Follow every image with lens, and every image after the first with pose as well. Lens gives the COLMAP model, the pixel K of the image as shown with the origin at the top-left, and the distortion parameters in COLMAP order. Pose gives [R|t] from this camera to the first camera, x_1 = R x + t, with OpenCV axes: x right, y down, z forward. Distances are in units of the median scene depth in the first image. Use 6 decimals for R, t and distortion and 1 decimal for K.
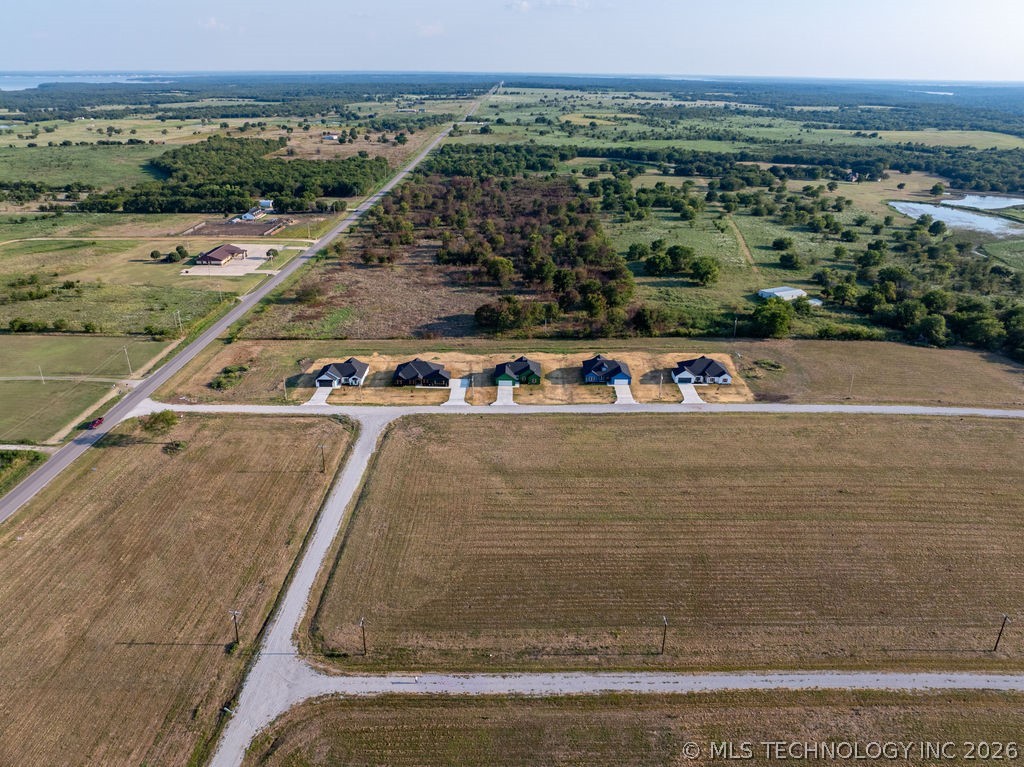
lens RADIAL K [[718.7, 0, 517.7], [0, 718.7, 379.6], [0, 0, 1]] dist [-0.040684, 0.003433]
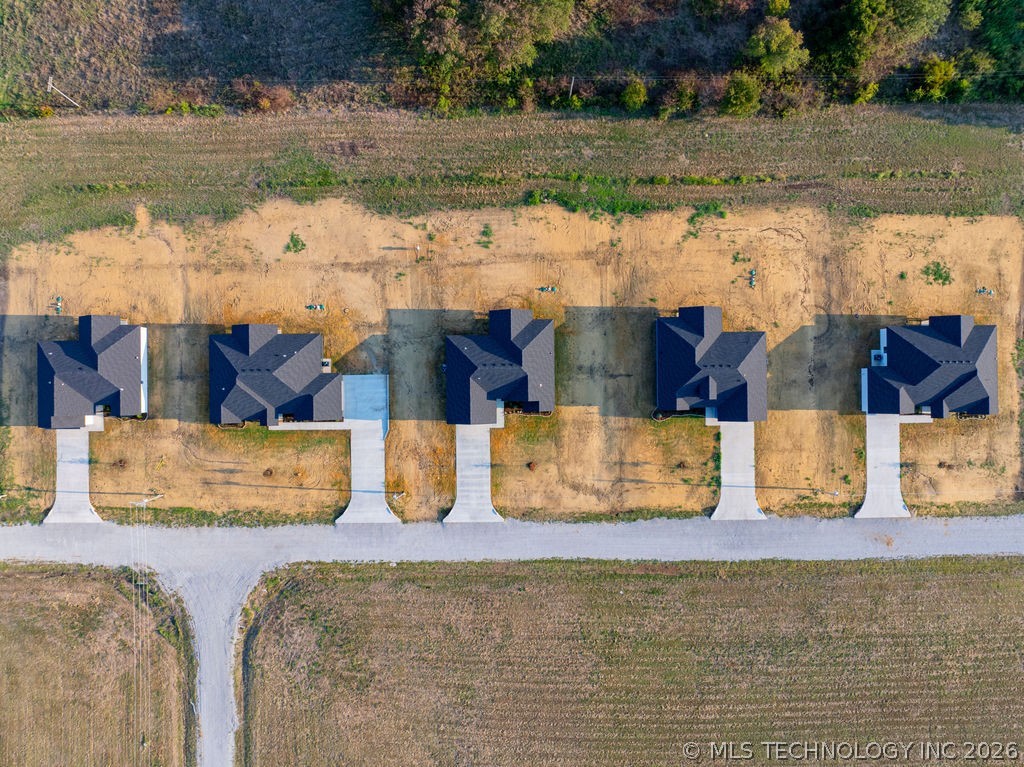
lens RADIAL K [[718.7, 0, 512.6], [0, 718.7, 382.8], [0, 0, 1]] dist [-0.040684, 0.003433]
pose [[0.999805, -0.018506, -0.006923, 0.010579], [0.013810, 0.403936, 0.914683, -0.395429], [-0.014130, -0.914600, 0.404113, 0.833694]]
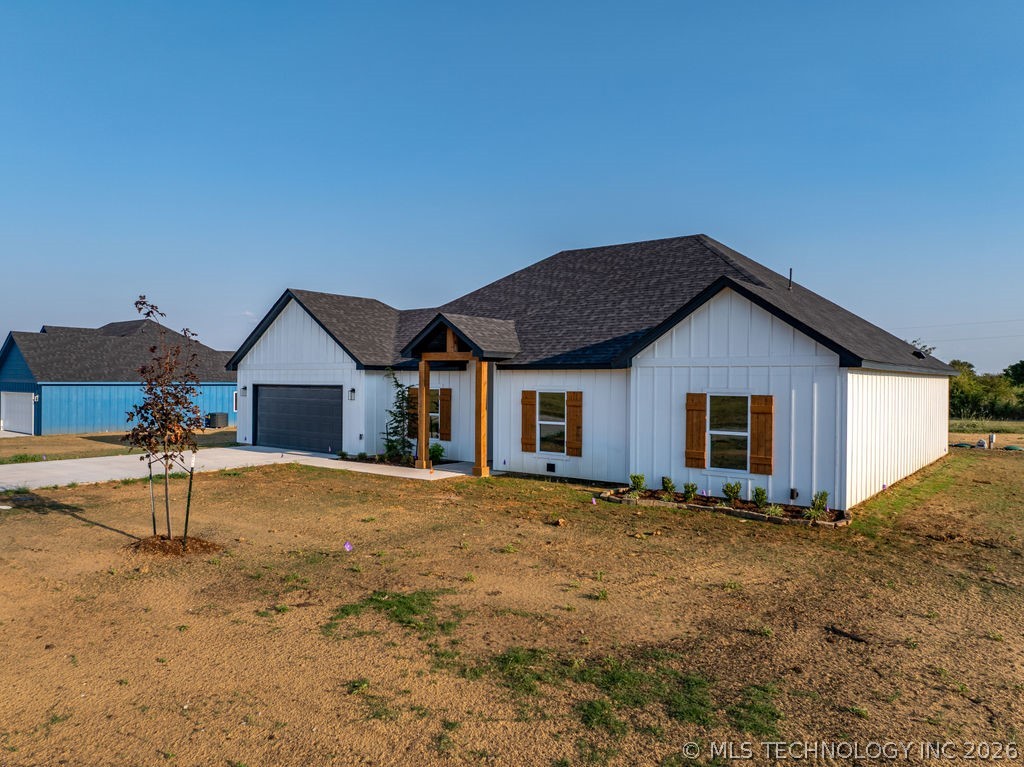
lens RADIAL K [[718.7, 0, 512.1], [0, 718.7, 382.1], [0, 0, 1]] dist [-0.040684, 0.003433]
pose [[0.793657, 0.001409, -0.608364, 0.303265], [-0.236622, 0.921972, -0.306557, 0.017389], [0.560462, 0.387254, 0.732063, 0.934859]]
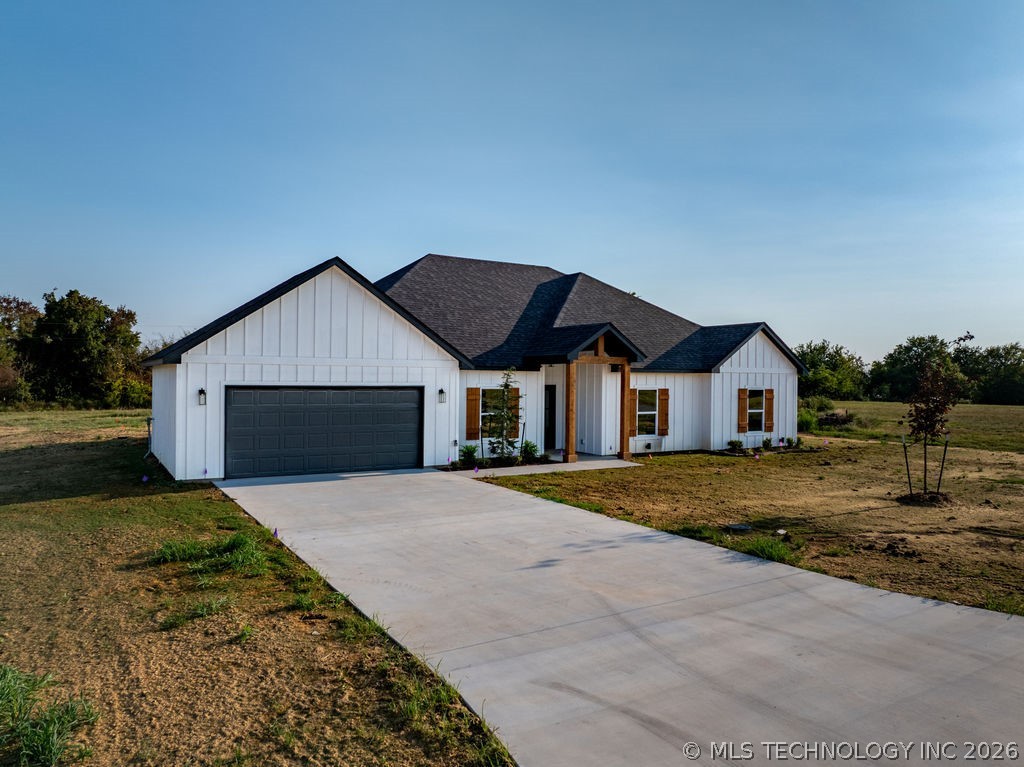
lens RADIAL K [[718.7, 0, 510.3], [0, 718.7, 383.3], [0, 0, 1]] dist [-0.040684, 0.003433]
pose [[0.851339, -0.001031, 0.524615, 0.209399], [0.202125, 0.923442, -0.326192, 0.021471], [-0.484116, 0.383738, 0.786370, 0.924930]]
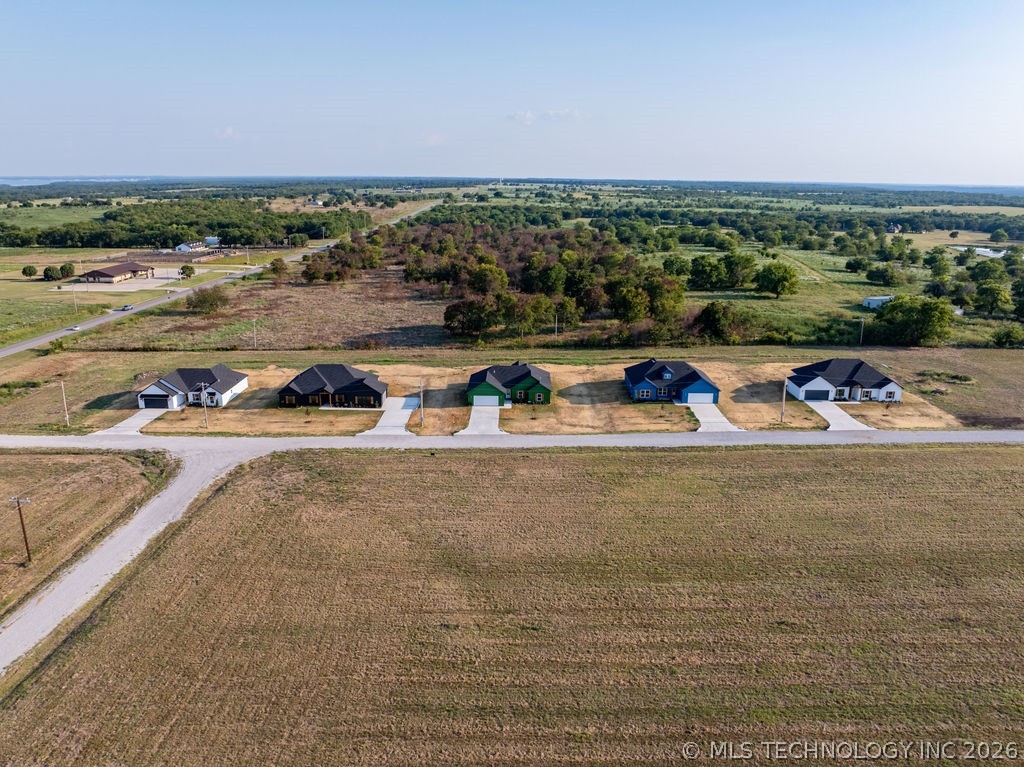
lens RADIAL K [[718.7, 0, 519.0], [0, 718.7, 382.0], [0, 0, 1]] dist [-0.040684, 0.003433]
pose [[0.999999, -0.000621, 0.001590, 0.006717], [0.000824, 0.991407, -0.130810, 0.060609], [-0.001495, 0.130812, 0.991406, 0.456821]]
